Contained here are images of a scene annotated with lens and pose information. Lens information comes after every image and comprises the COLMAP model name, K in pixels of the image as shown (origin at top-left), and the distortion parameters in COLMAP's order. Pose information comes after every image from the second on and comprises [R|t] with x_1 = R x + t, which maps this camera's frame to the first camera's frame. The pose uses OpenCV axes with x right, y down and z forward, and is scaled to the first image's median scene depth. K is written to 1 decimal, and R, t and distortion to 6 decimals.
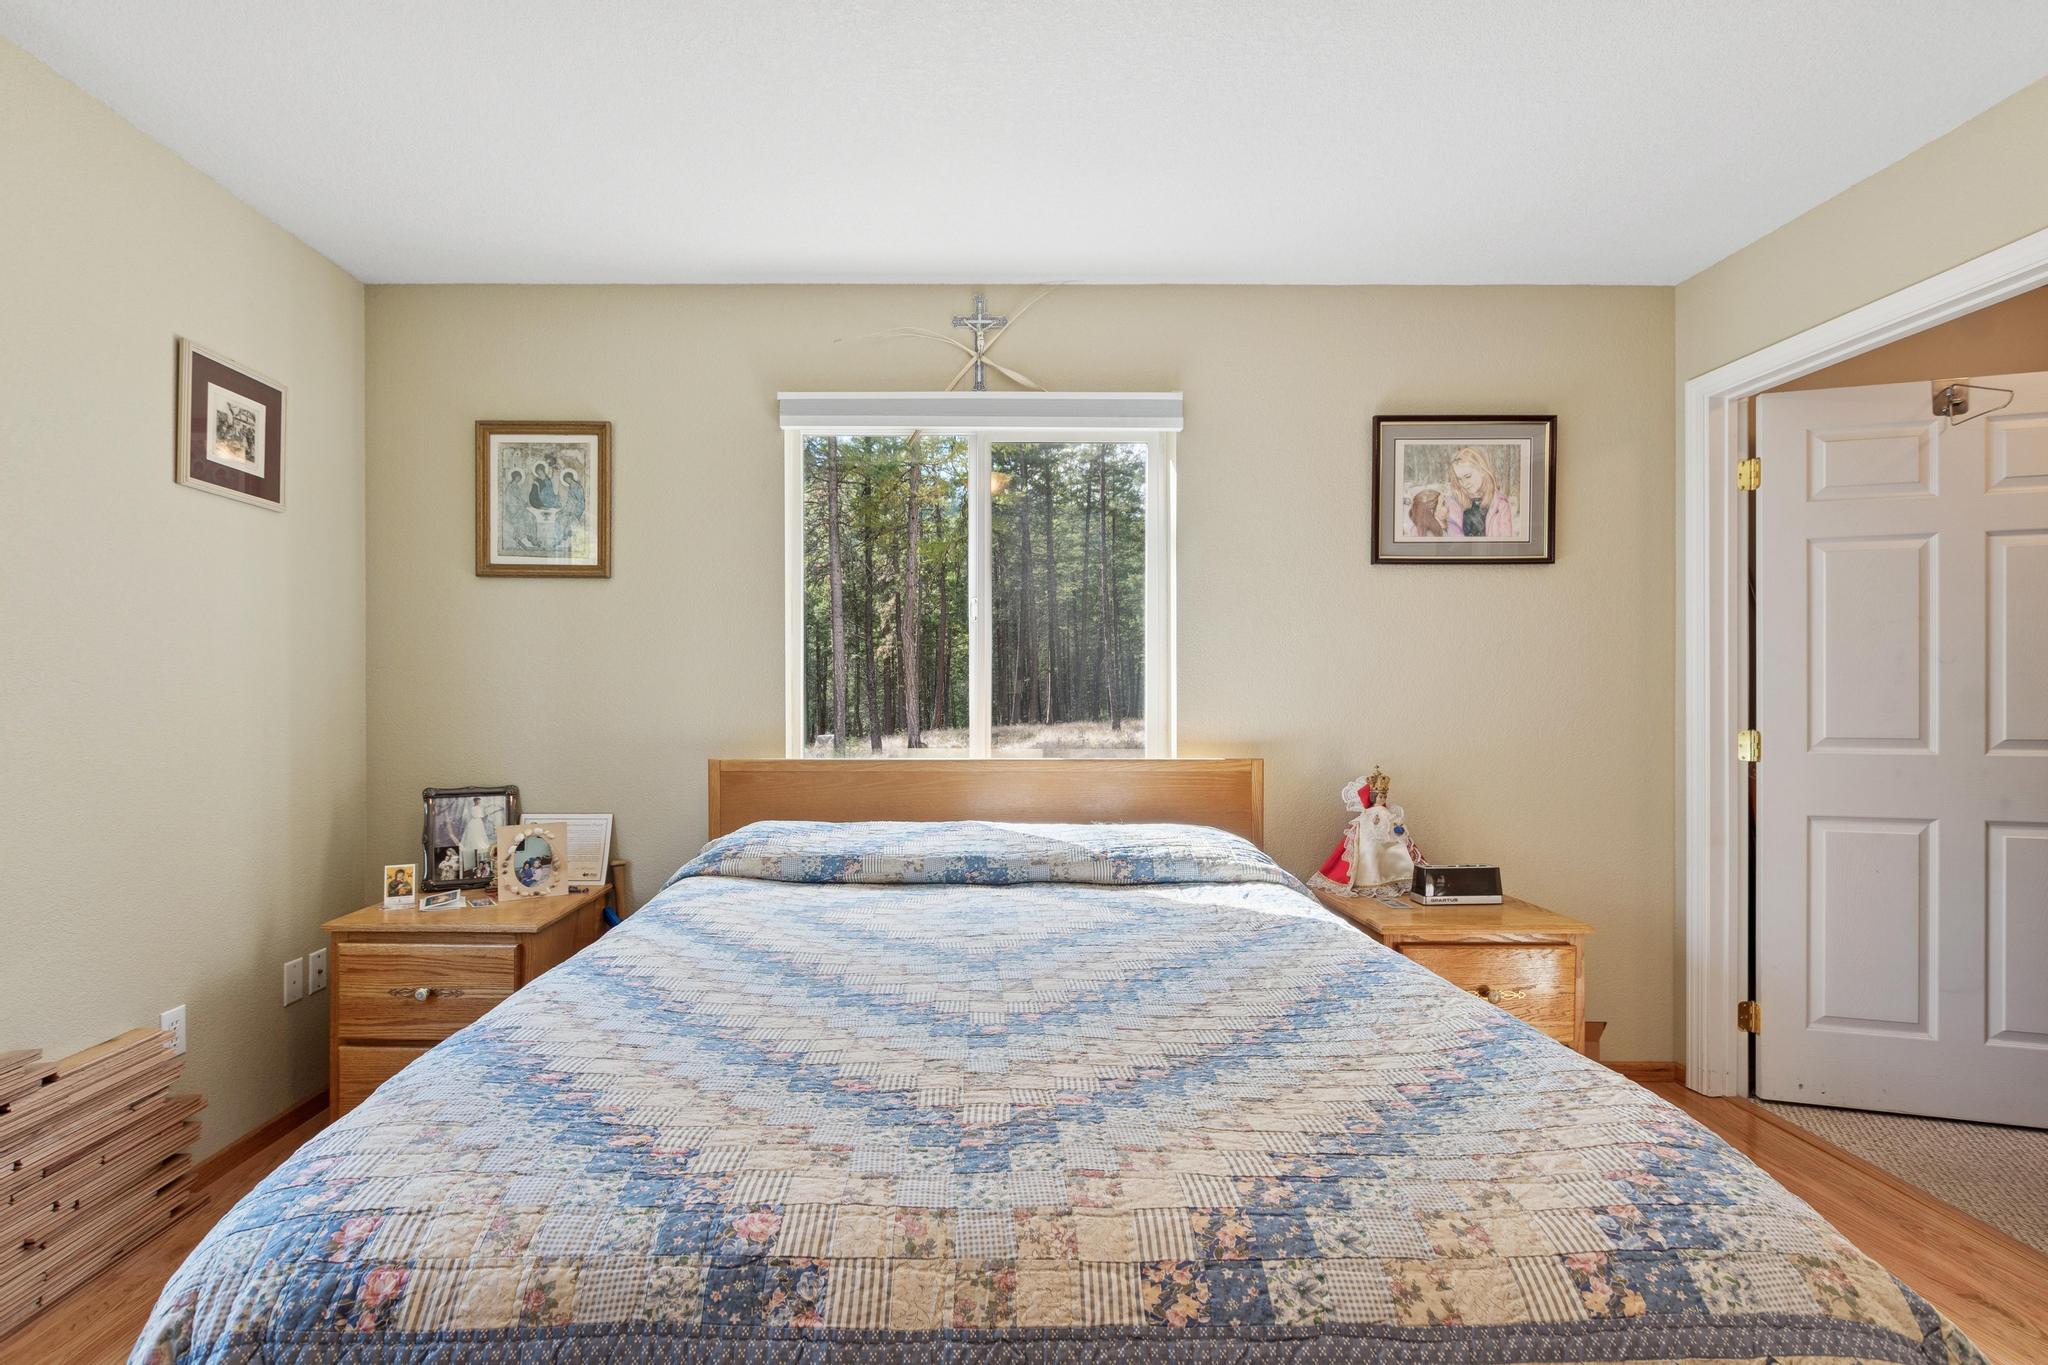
lens RADIAL K [[960.1, 0, 1018.0], [0, 960.1, 694.8], [0, 0, 1]] dist [0.001839, -0.003252]
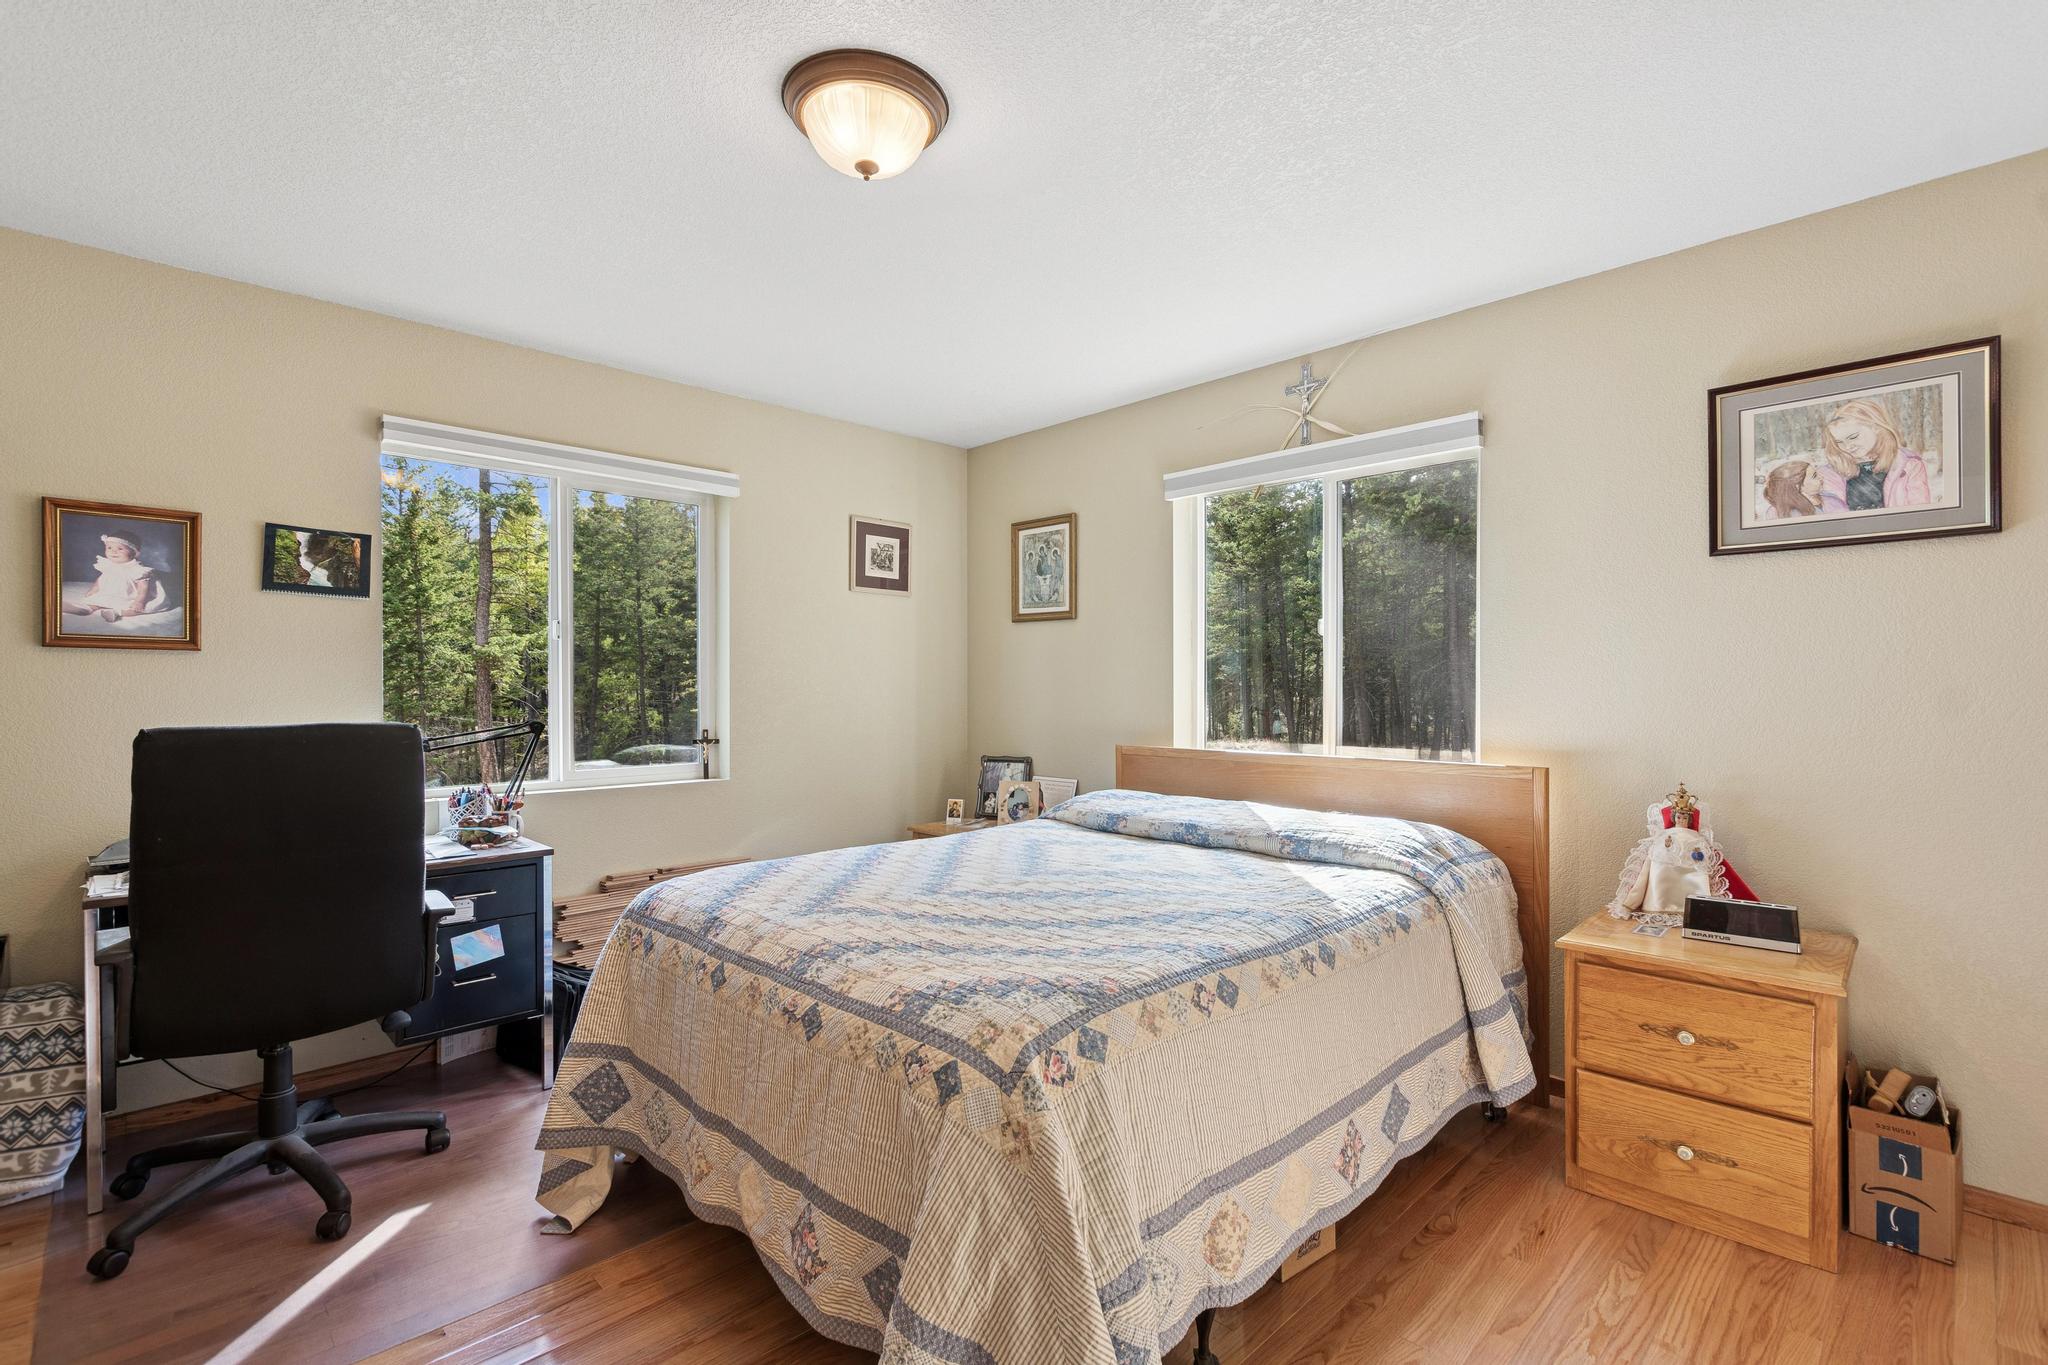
lens RADIAL K [[960.1, 0, 1042.1], [0, 960.1, 681.6], [0, 0, 1]] dist [0.001839, -0.003252]
pose [[0.698713, -0.005603, -0.715380, 0.607455], [0.002448, 0.999982, -0.005441, -0.018384], [0.715398, 0.002050, 0.698714, -0.065187]]
